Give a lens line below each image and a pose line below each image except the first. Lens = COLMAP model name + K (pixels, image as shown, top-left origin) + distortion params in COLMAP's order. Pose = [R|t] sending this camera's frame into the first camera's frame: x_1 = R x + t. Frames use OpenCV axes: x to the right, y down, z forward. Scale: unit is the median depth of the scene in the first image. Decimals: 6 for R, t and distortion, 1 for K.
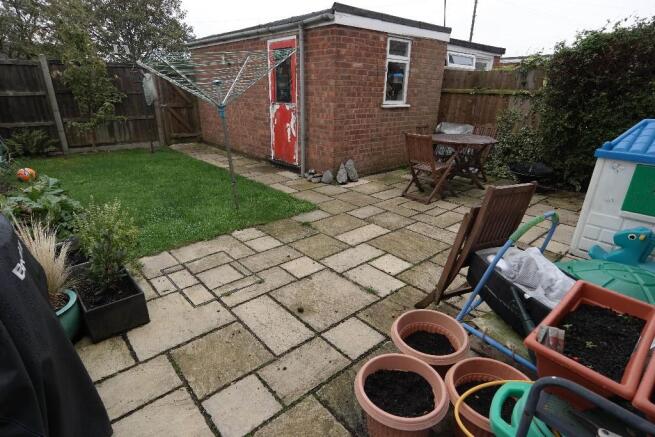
lens RADIAL K [[344.8, 0, 326.6], [0, 344.8, 225.4], [0, 0, 1]] dist [0.003264, 0.001040]
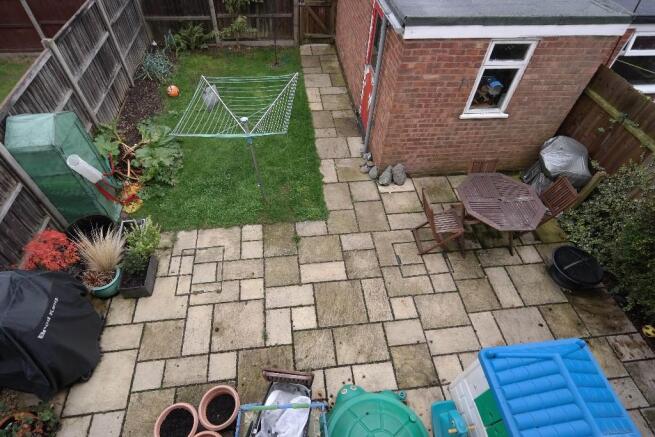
lens RADIAL K [[344.8, 0, 326.6], [0, 344.8, 225.4], [0, 0, 1]] dist [0.003264, 0.001040]
pose [[0.831455, 0.436926, -0.343190, 0.478167], [-0.232503, 0.834641, 0.499317, -0.754122], [0.504605, -0.335367, 0.795552, 0.067022]]
